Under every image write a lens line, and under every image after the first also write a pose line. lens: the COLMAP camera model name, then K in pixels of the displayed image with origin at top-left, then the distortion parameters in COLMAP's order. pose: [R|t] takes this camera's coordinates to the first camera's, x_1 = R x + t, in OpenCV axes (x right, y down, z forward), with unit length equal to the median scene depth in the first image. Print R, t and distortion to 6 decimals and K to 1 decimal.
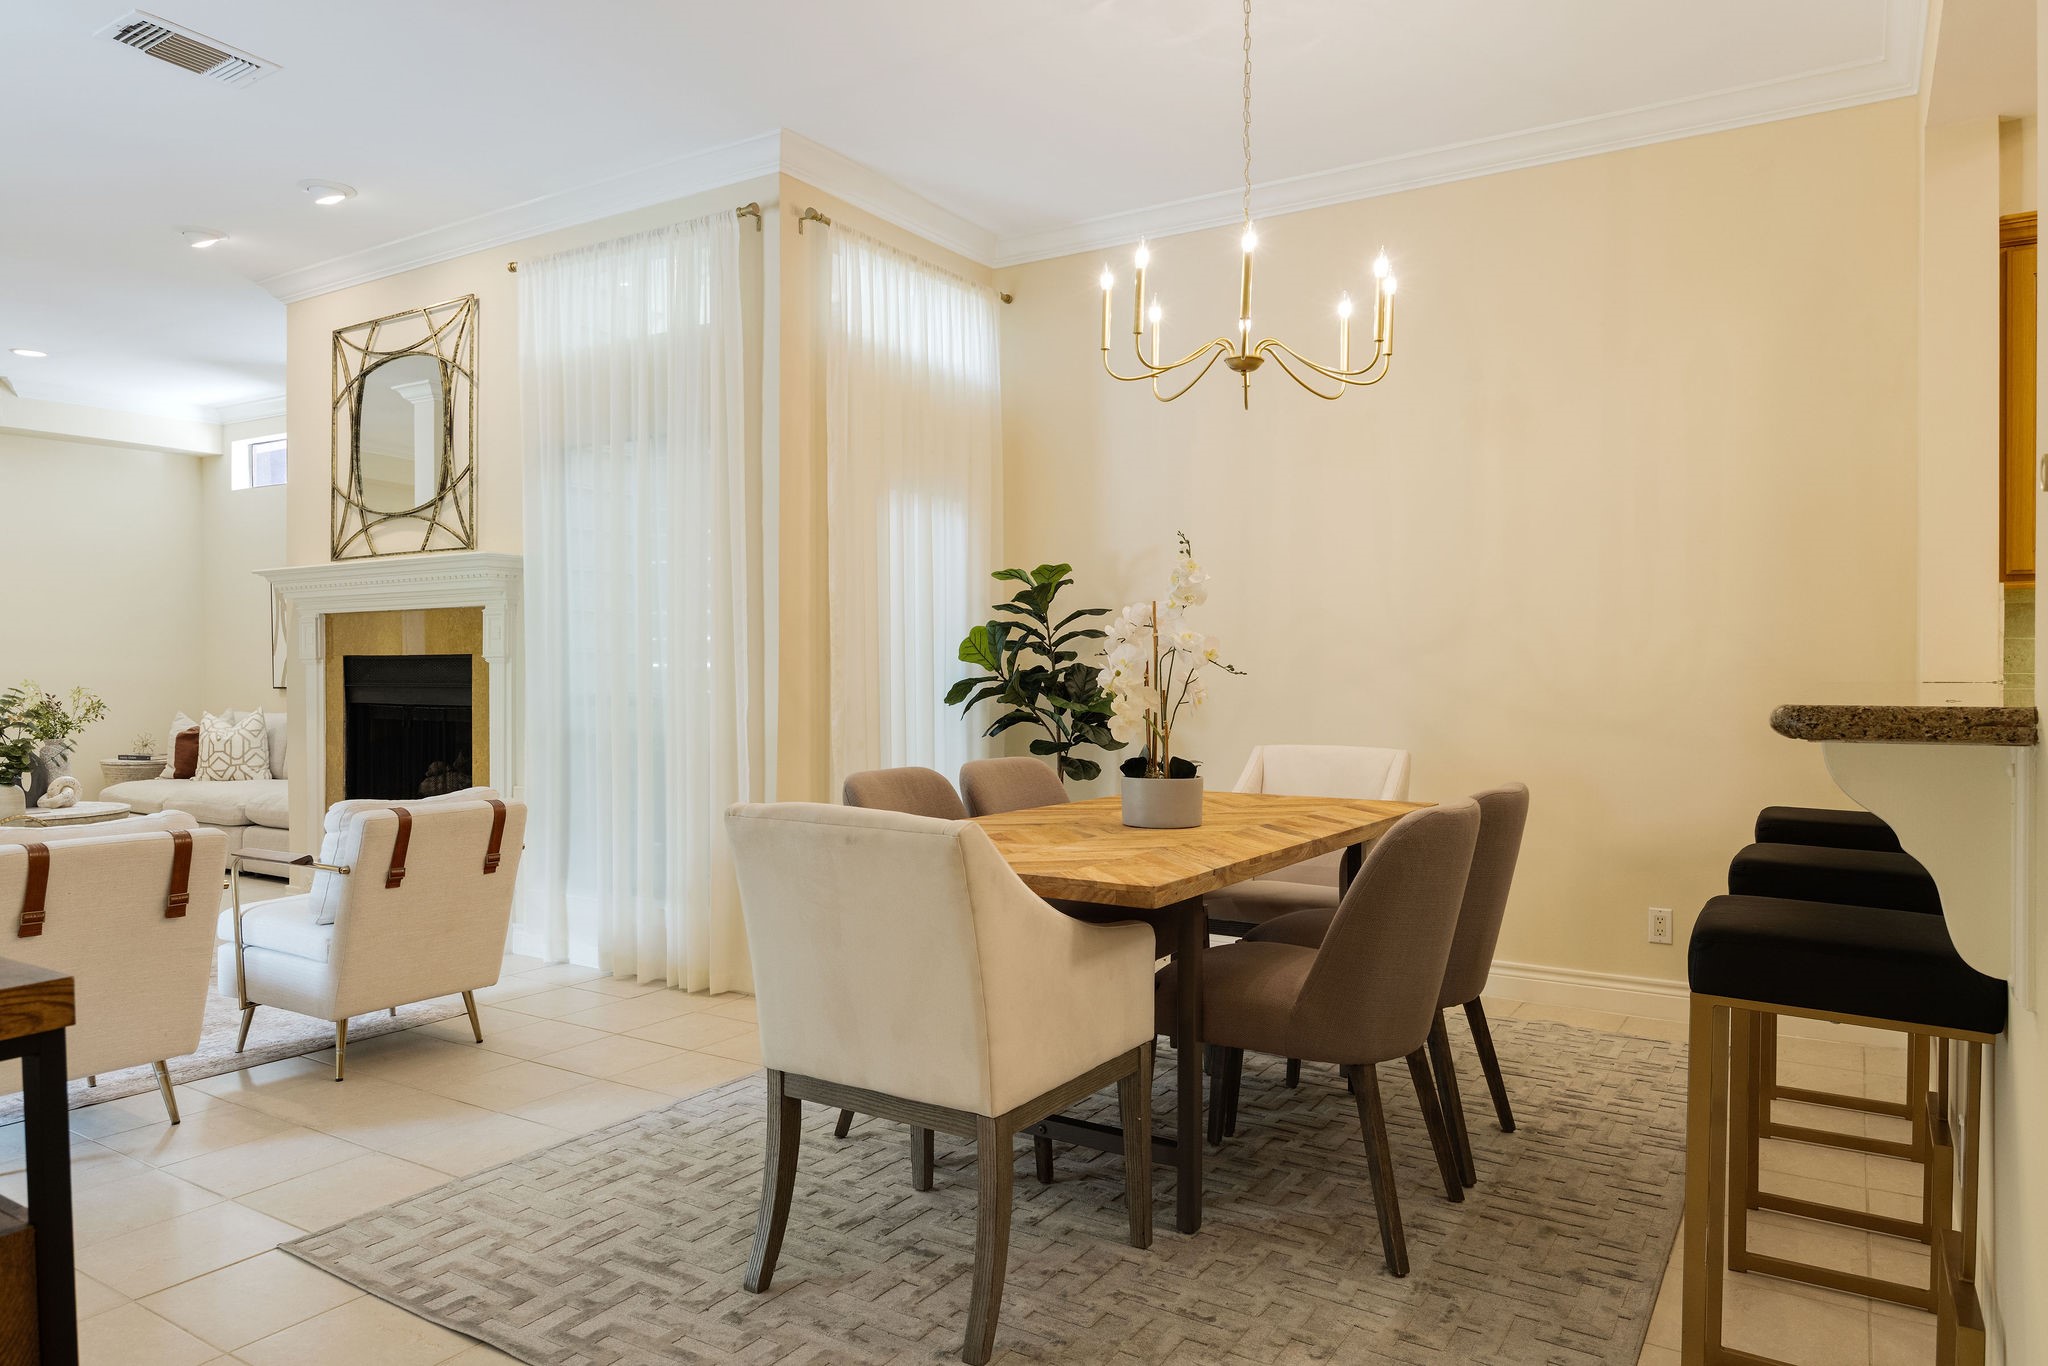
lens RADIAL K [[1307.8, 0, 1021.7], [0, 1307.8, 669.6], [0, 0, 1]] dist [0.003644, -0.007119]
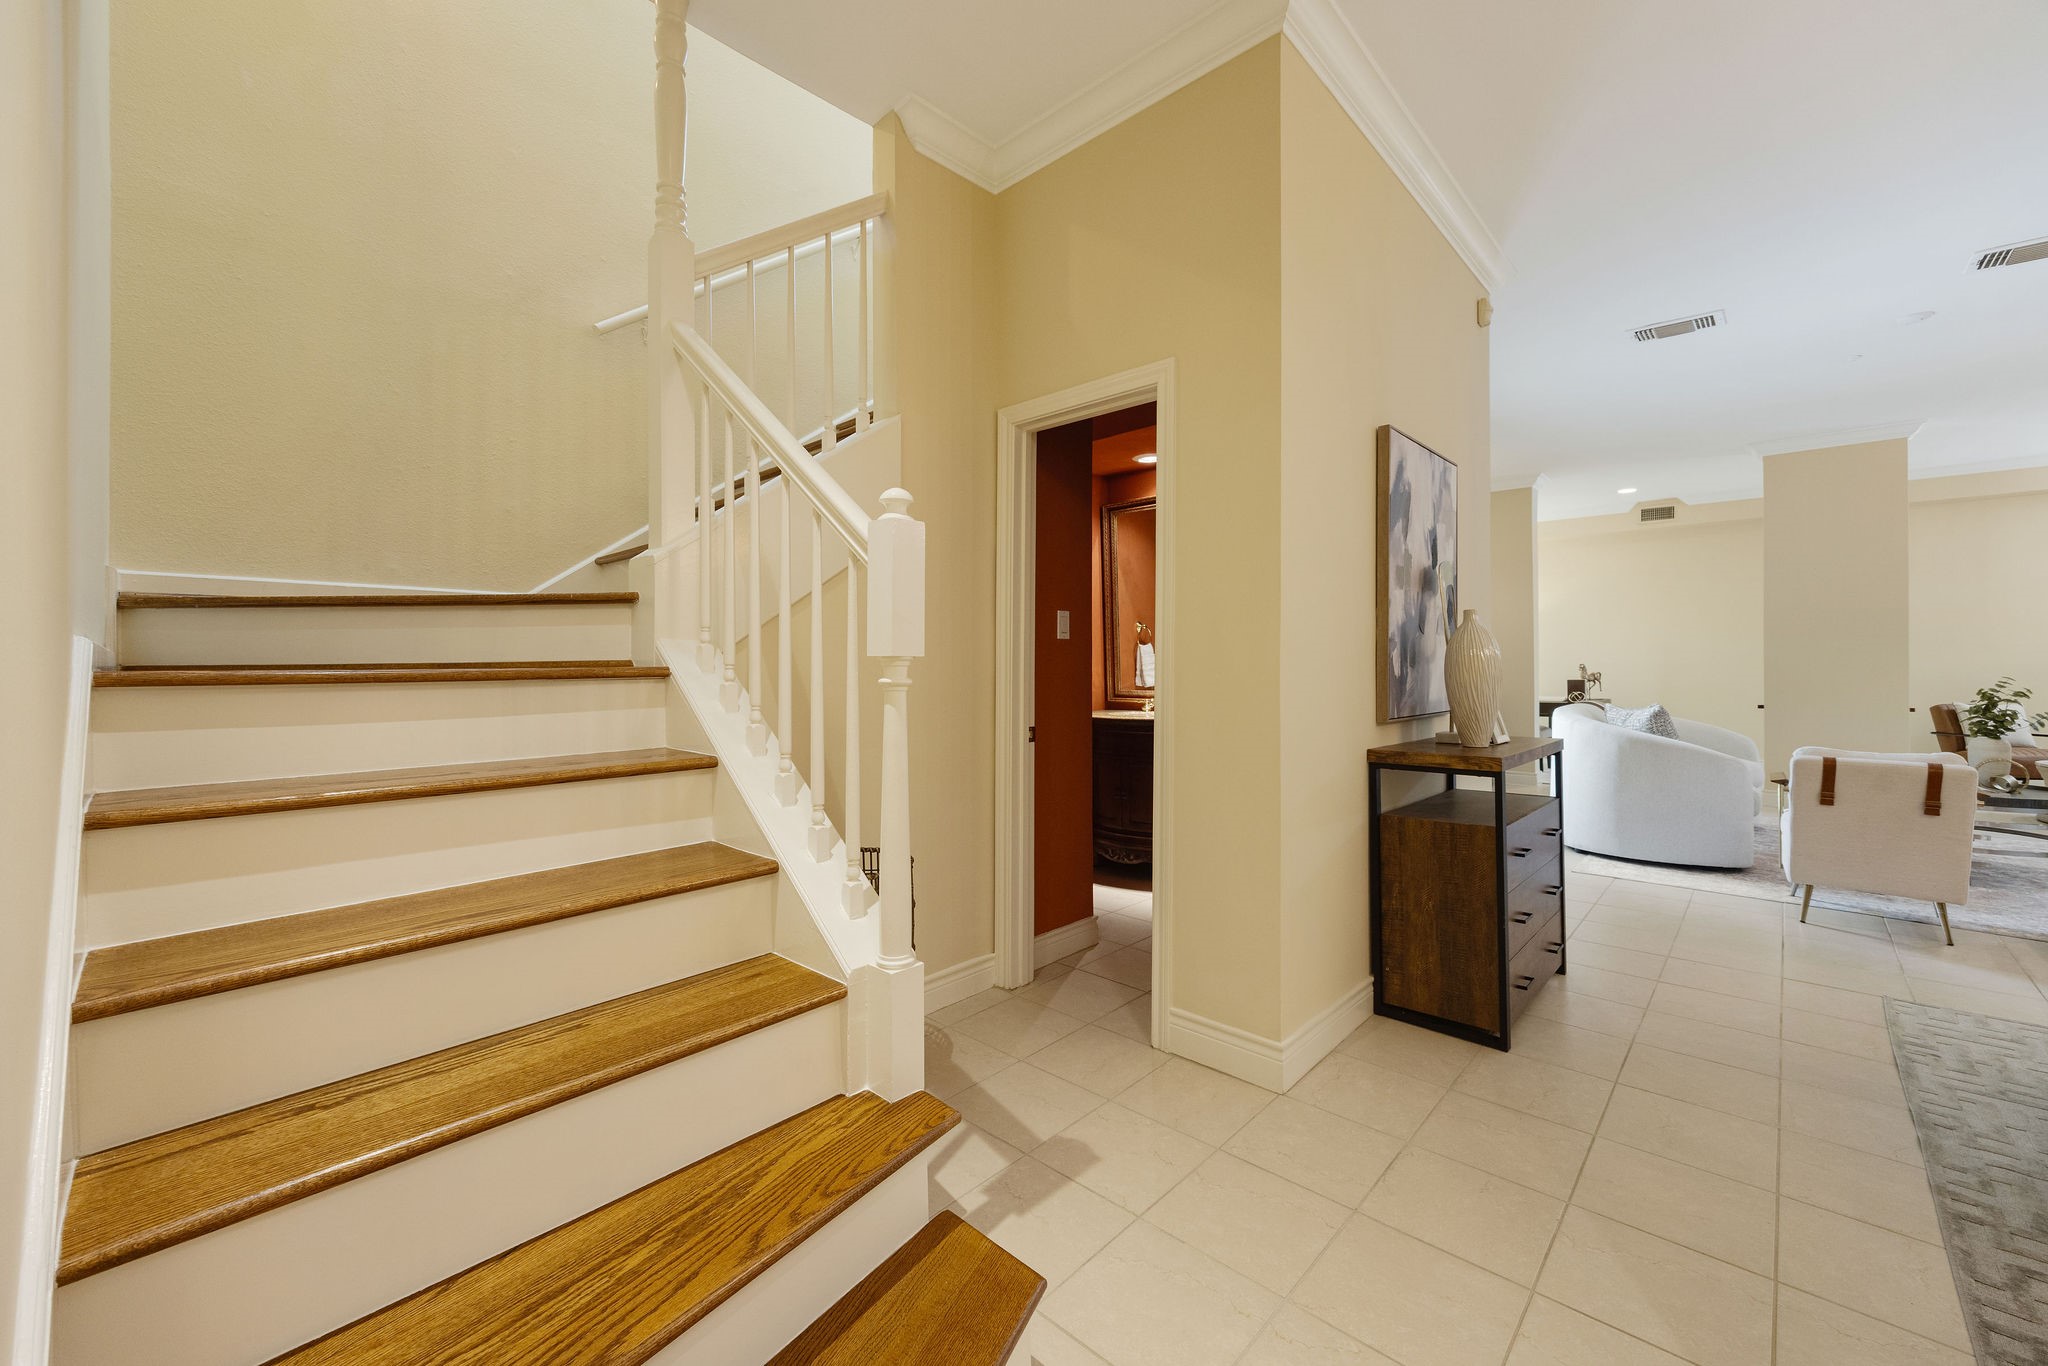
lens RADIAL K [[811.5, 0, 1032.0], [0, 811.5, 665.2], [0, 0, 1]] dist [-0.001716, -0.000051]
pose [[-0.176824, 0.002958, -0.984238, 0.315054], [0.000808, 0.999996, 0.002860, -0.002668], [0.984242, -0.000290, -0.176825, 0.031931]]
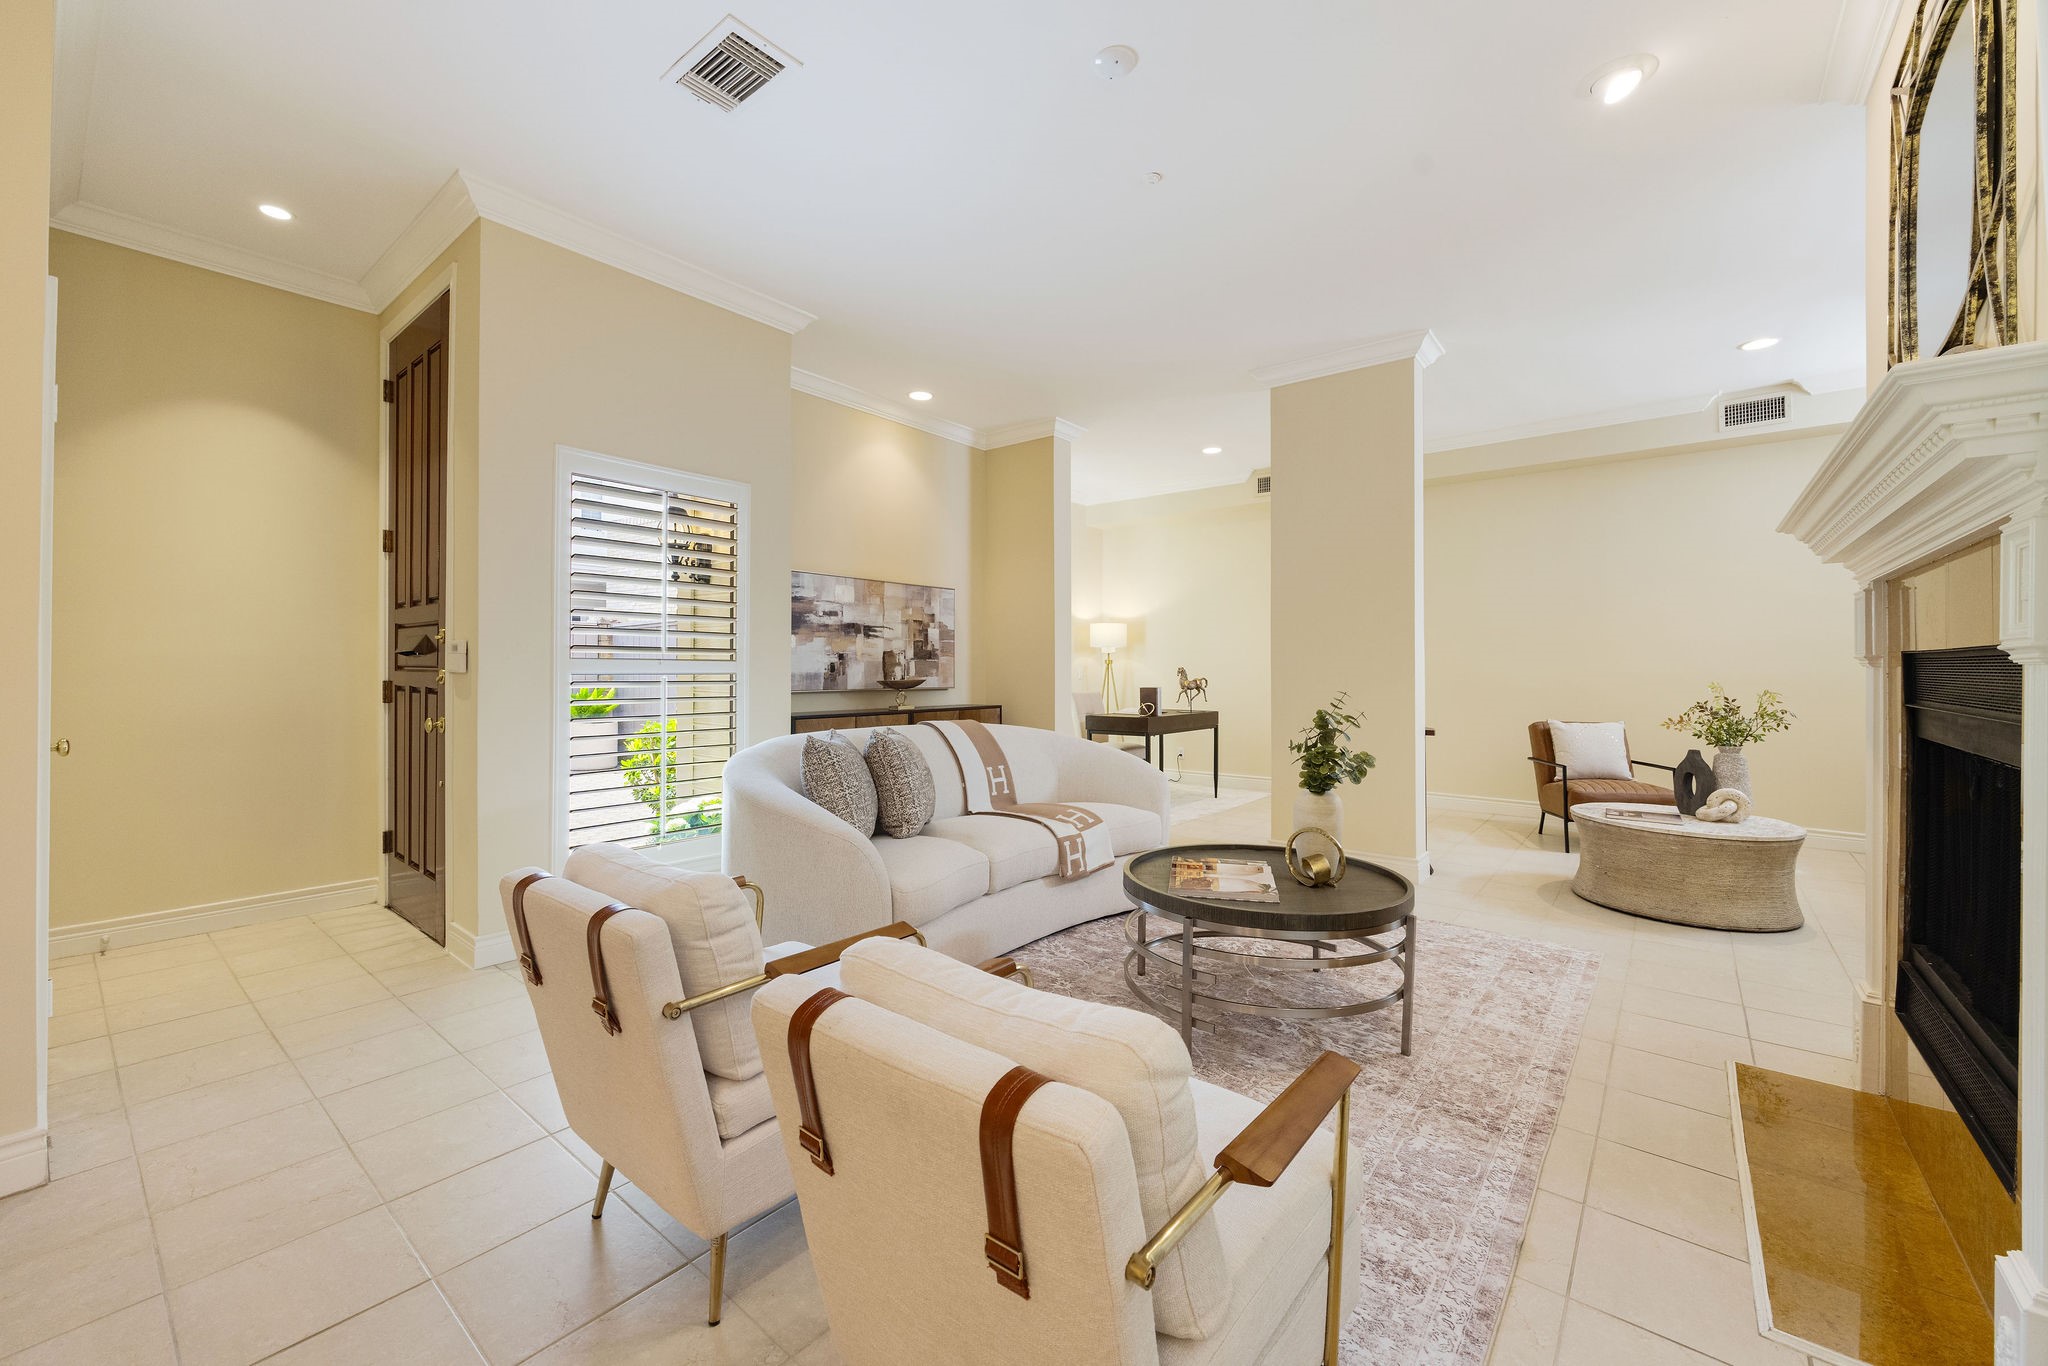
lens RADIAL K [[811.5, 0, 1014.4], [0, 811.5, 664.0], [0, 0, 1]] dist [-0.001716, -0.000051]
pose [[-0.113504, -0.000692, -0.993537, -0.136232], [-0.005858, 0.999983, -0.000027, -0.003474], [0.993520, 0.005817, -0.113506, 0.704731]]
